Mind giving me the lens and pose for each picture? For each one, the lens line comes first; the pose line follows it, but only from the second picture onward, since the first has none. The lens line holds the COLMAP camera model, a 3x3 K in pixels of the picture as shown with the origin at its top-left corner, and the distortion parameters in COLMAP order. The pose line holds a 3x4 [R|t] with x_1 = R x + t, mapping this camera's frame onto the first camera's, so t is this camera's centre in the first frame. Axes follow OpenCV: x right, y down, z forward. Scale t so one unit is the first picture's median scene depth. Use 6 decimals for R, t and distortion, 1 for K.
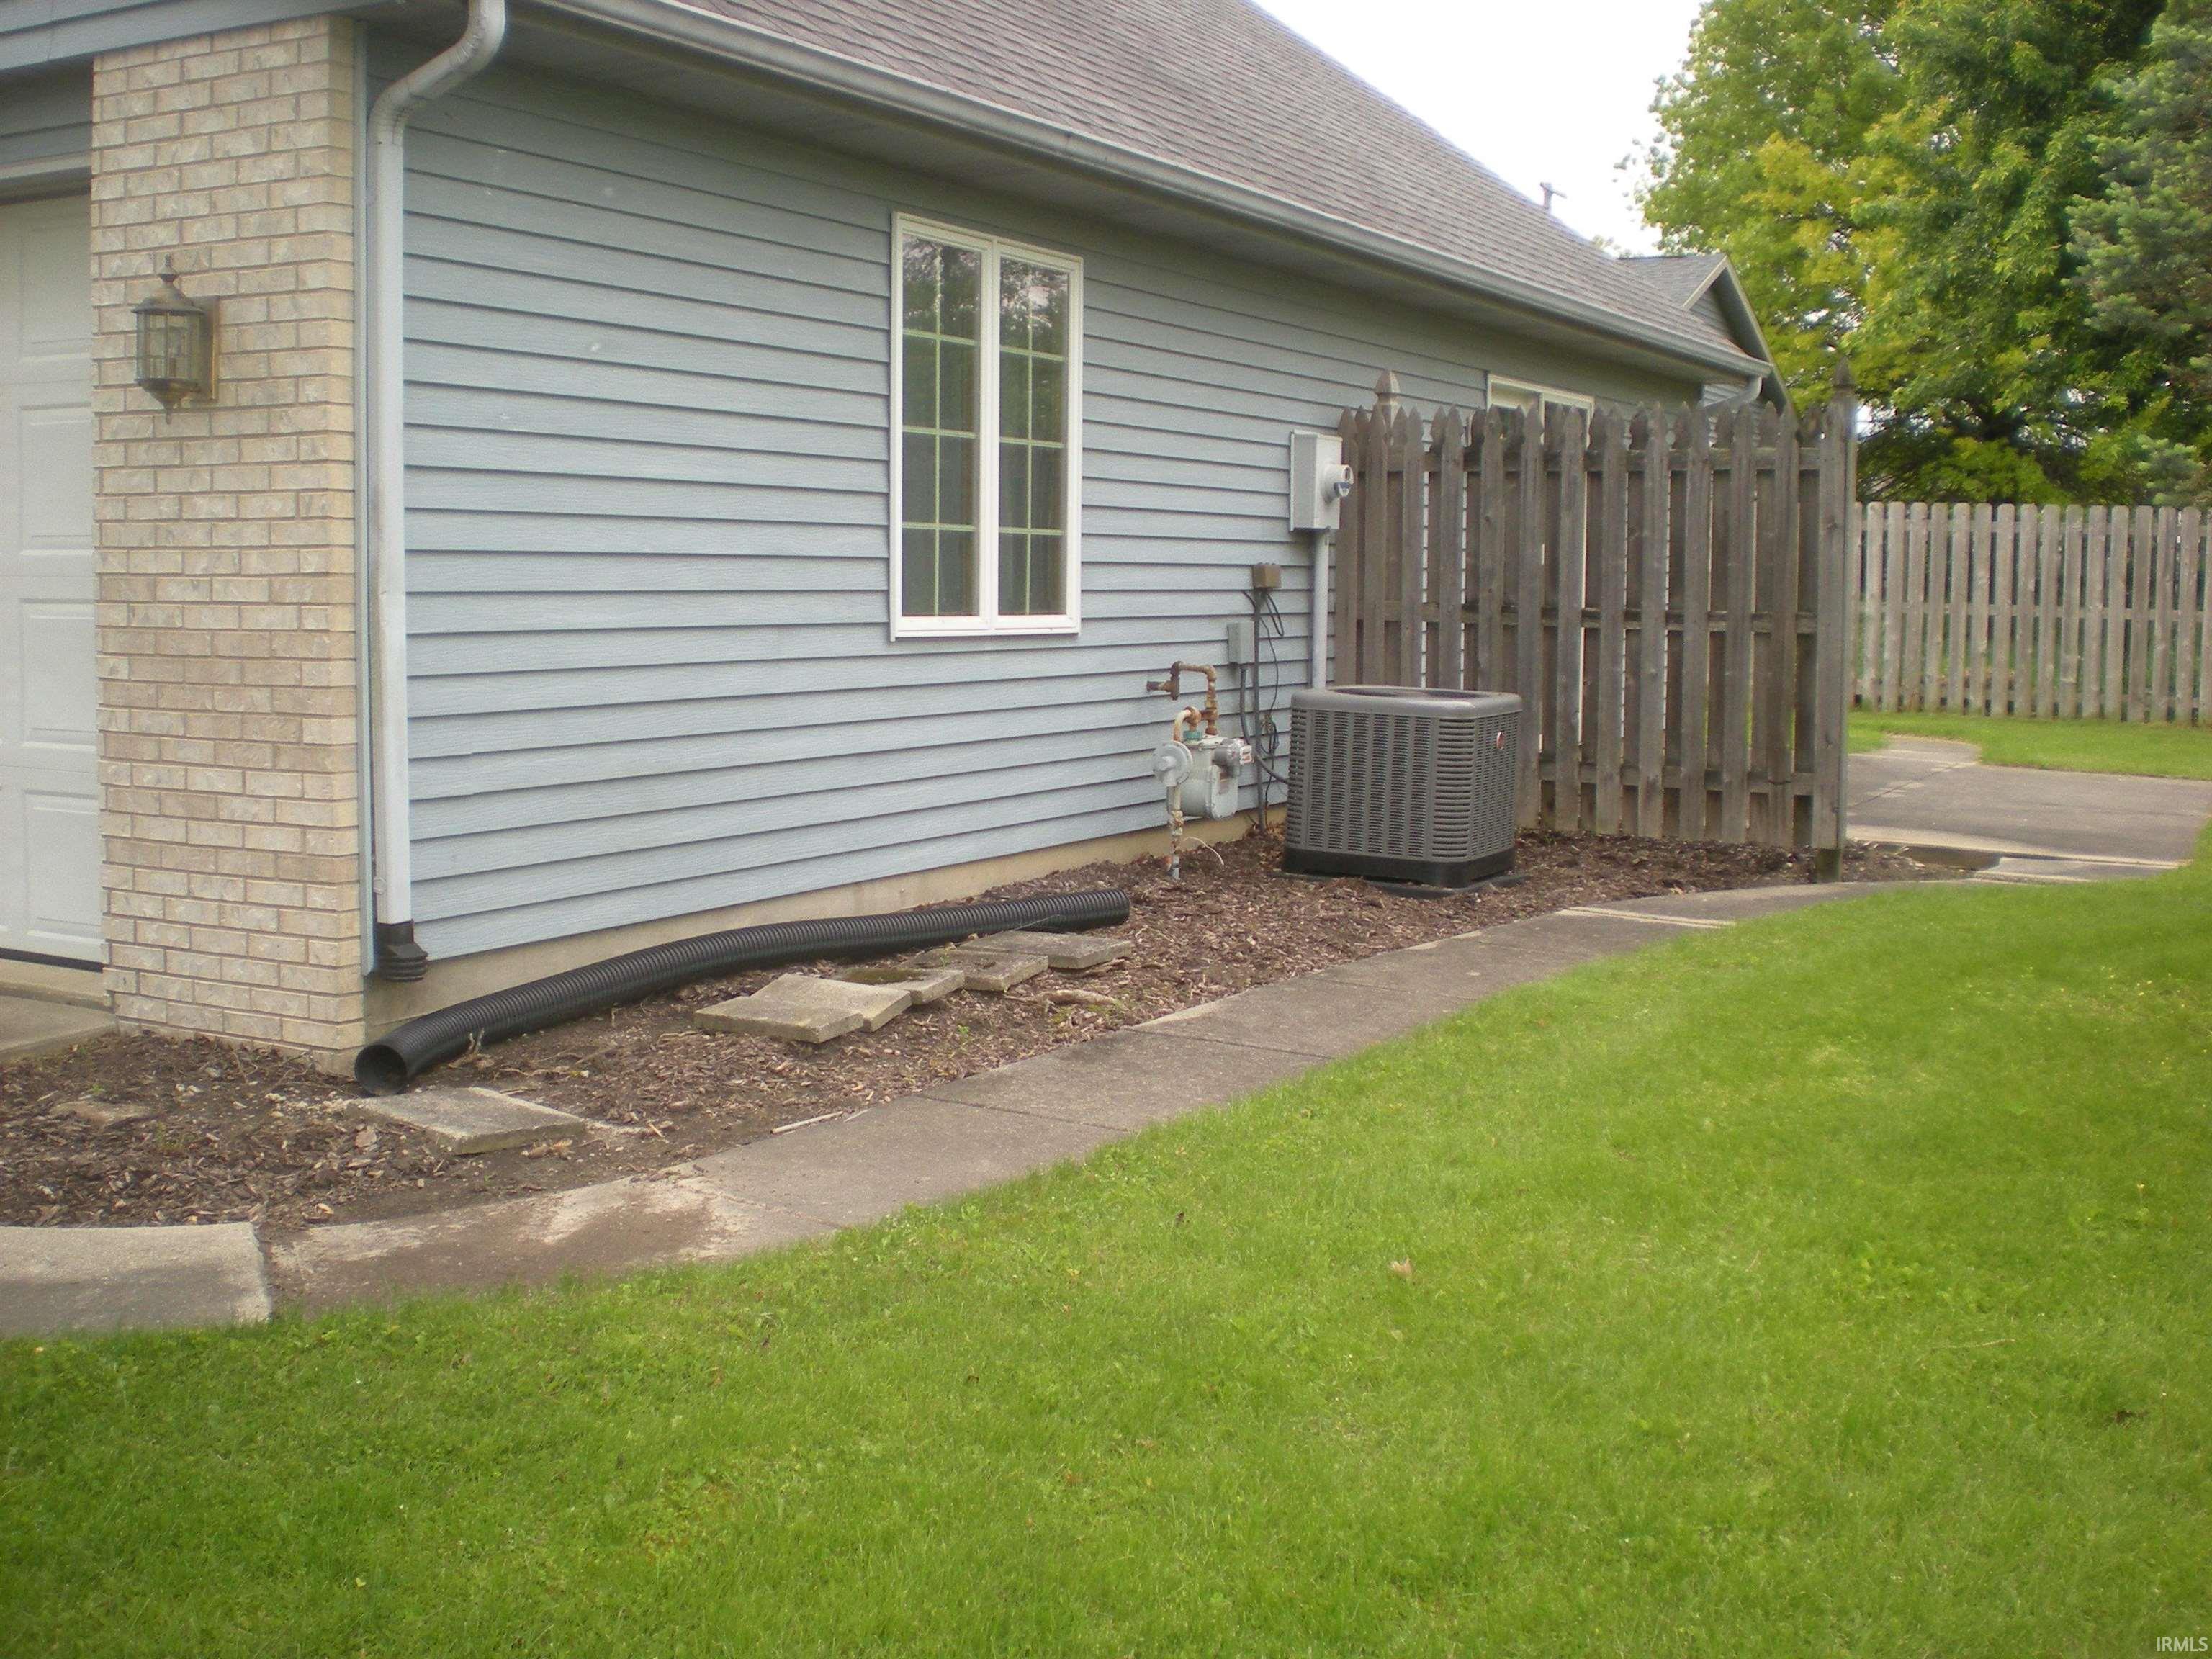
lens RADIAL K [[2462.1, 0, 1107.2], [0, 2462.1, 828.6], [0, 0, 1]] dist [-0.148091, 0.000000]
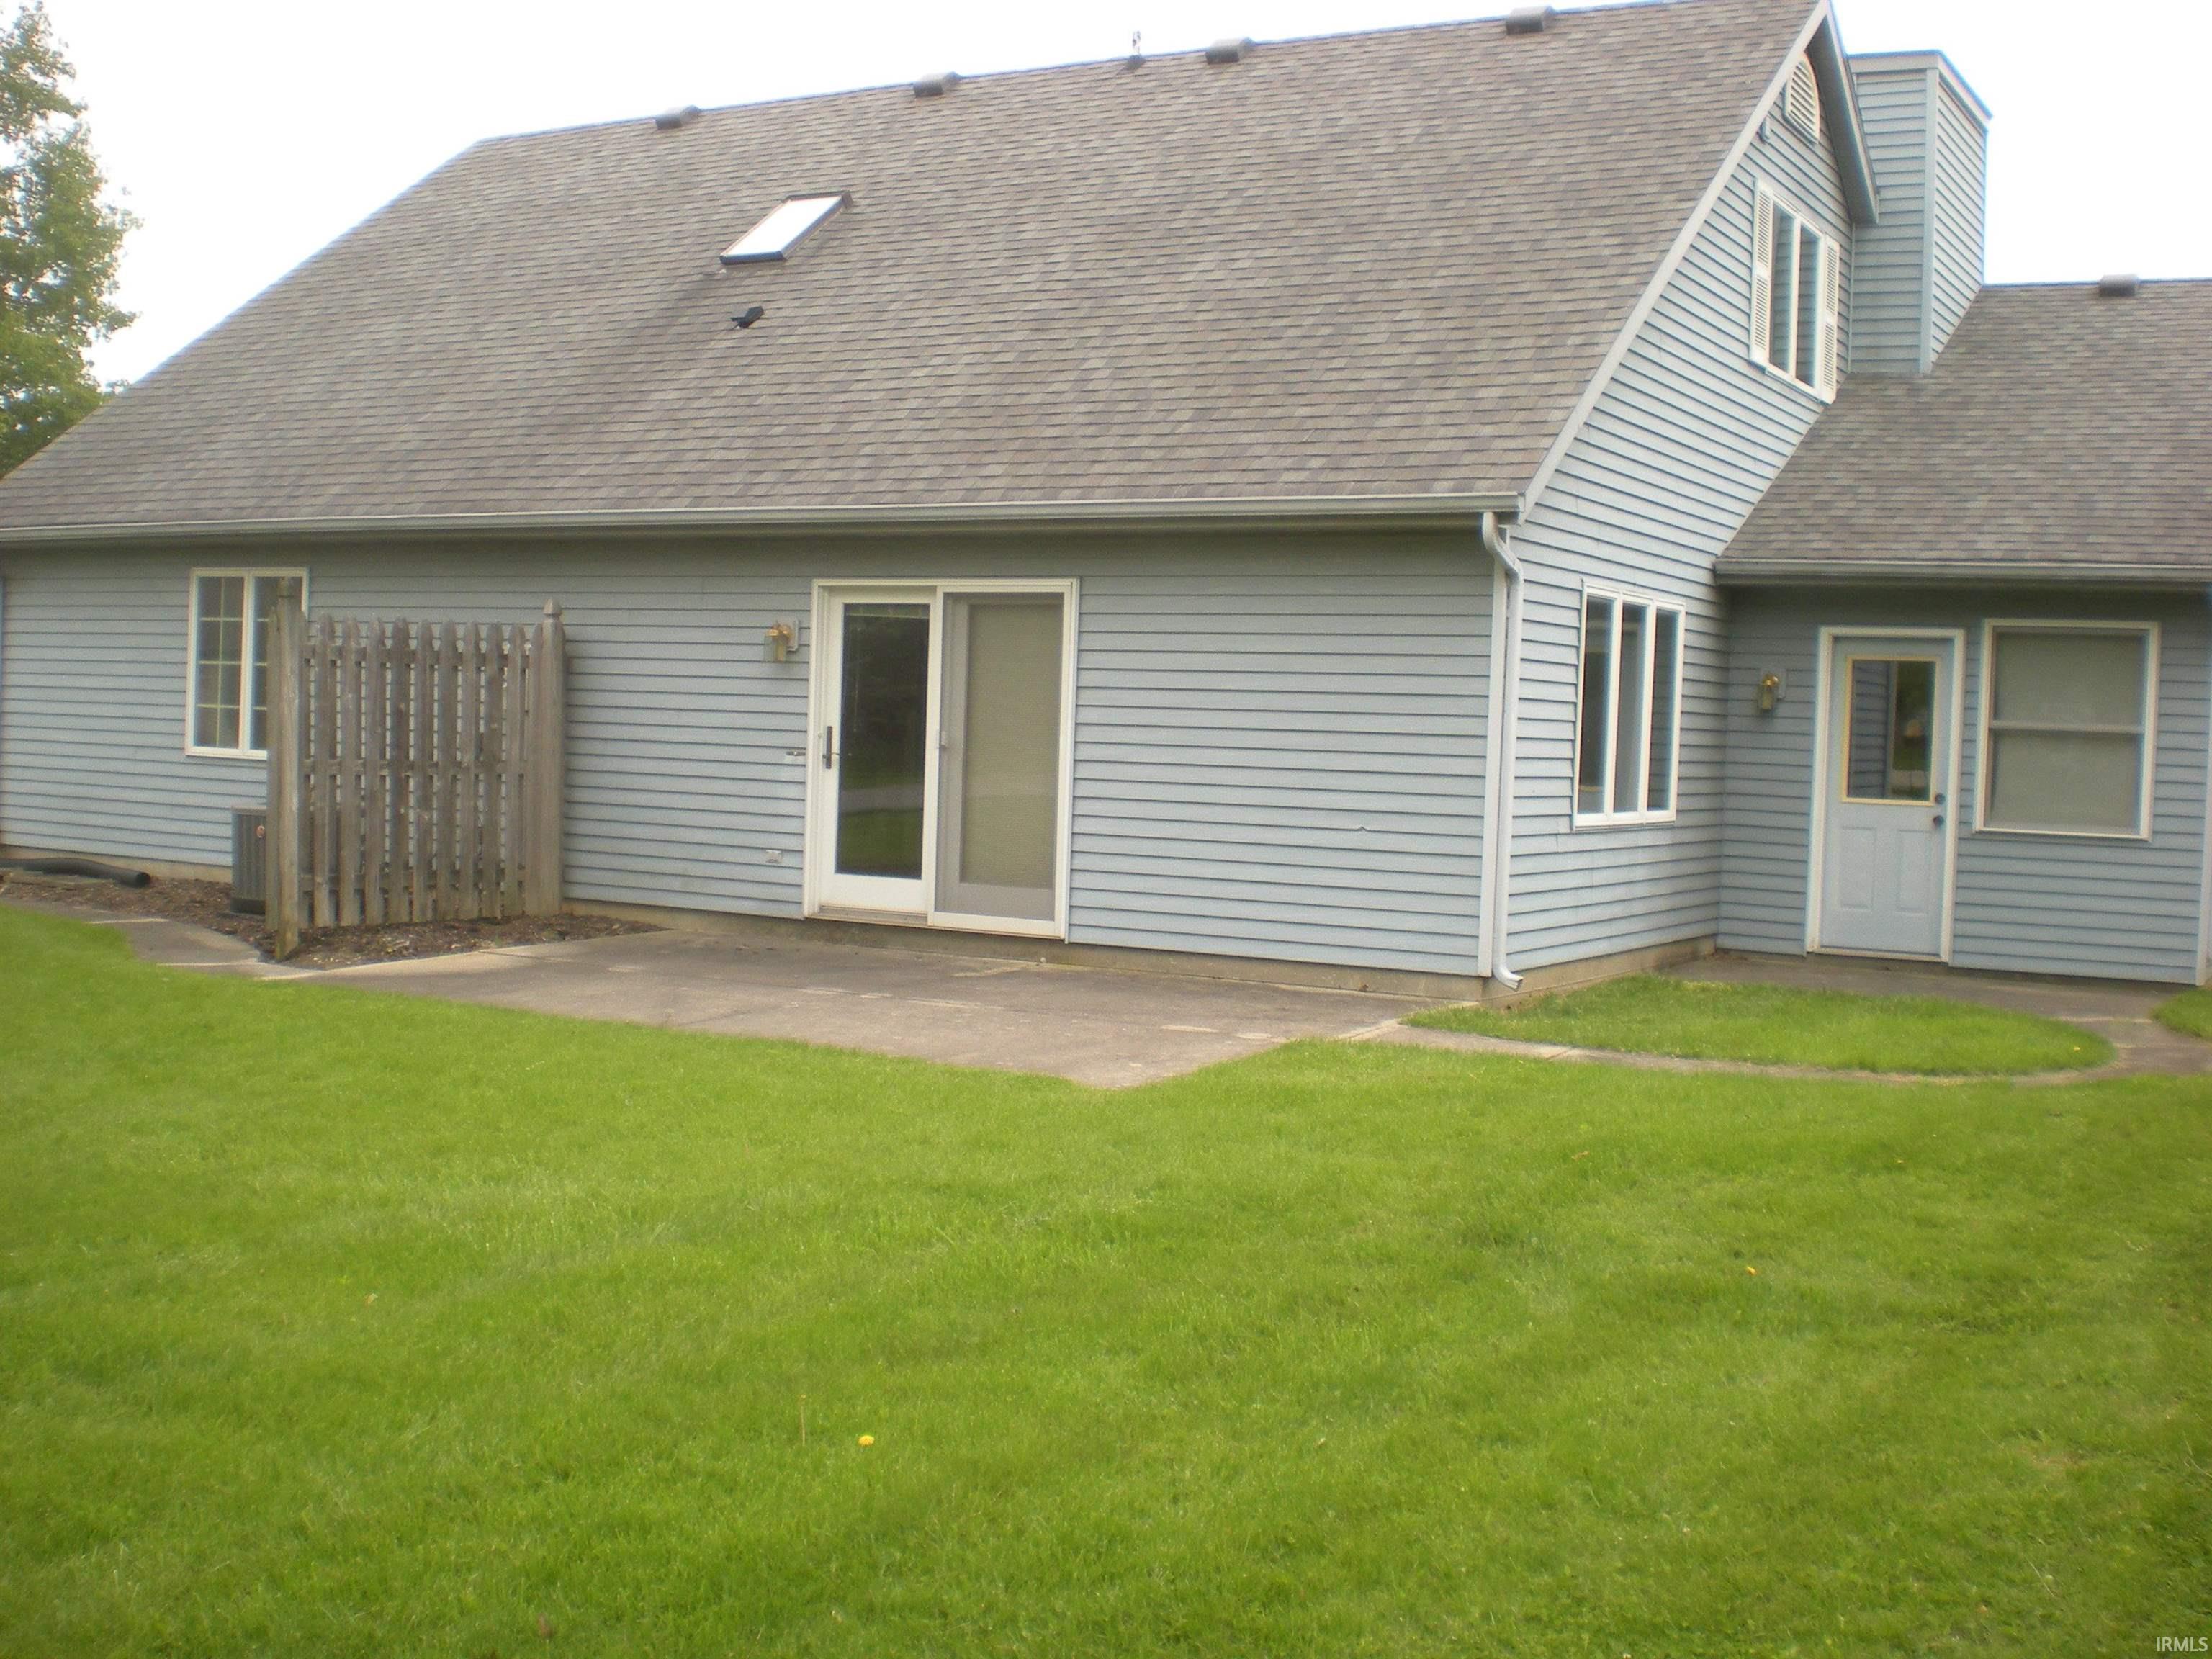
lens RADIAL K [[2462.1, 0, 1105.8], [0, 2462.1, 832.5], [0, 0, 1]] dist [-0.148091, 0.000000]
pose [[-0.035247, 0.030138, -0.998924, 2.025373], [-0.137630, 0.989875, 0.034721, -0.191808], [0.989856, 0.138706, -0.030743, 1.837637]]
